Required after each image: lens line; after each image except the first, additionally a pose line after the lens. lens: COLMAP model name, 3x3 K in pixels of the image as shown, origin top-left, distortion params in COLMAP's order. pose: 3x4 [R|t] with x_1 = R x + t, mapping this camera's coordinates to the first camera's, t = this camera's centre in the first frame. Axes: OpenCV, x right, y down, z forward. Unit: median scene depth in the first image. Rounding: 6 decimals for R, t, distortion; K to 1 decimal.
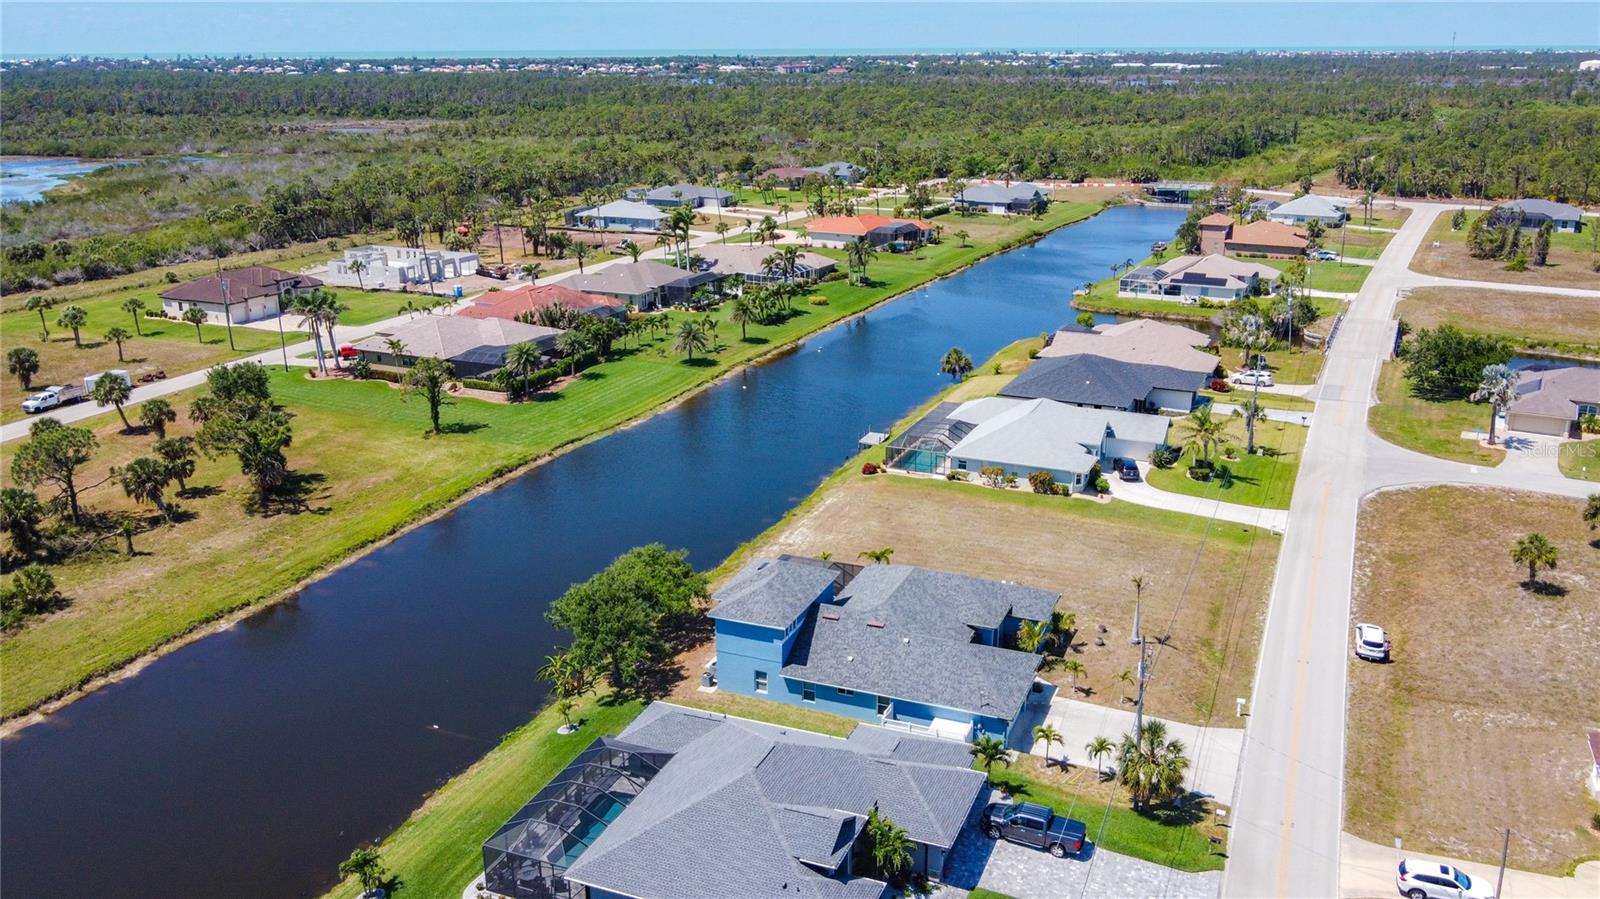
lens RADIAL K [[1292.6, 0, 800.0], [0, 1292.6, 449.5], [0, 0, 1]] dist [-0.030896, 0.057869]
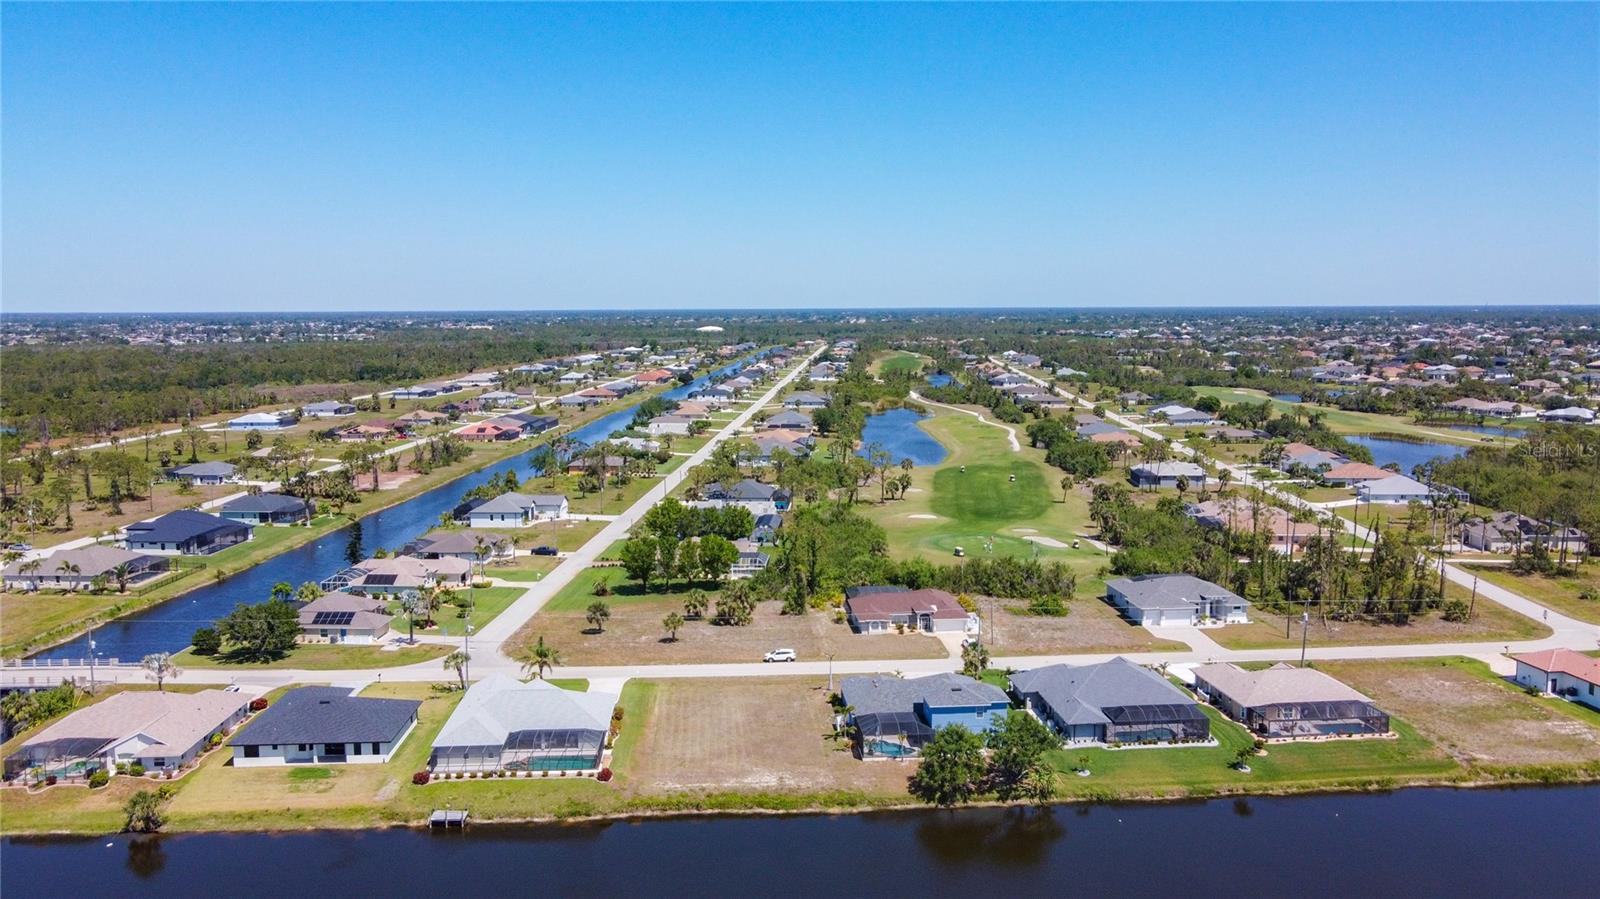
lens RADIAL K [[1264.2, 0, 800.0], [0, 1264.2, 449.5], [0, 0, 1]] dist [-0.010735, 0.059119]
pose [[-0.461686, -0.093446, 0.882108, -0.921153], [0.273337, 0.931059, 0.241694, -0.444855], [-0.843880, 0.352699, -0.404315, 1.162934]]
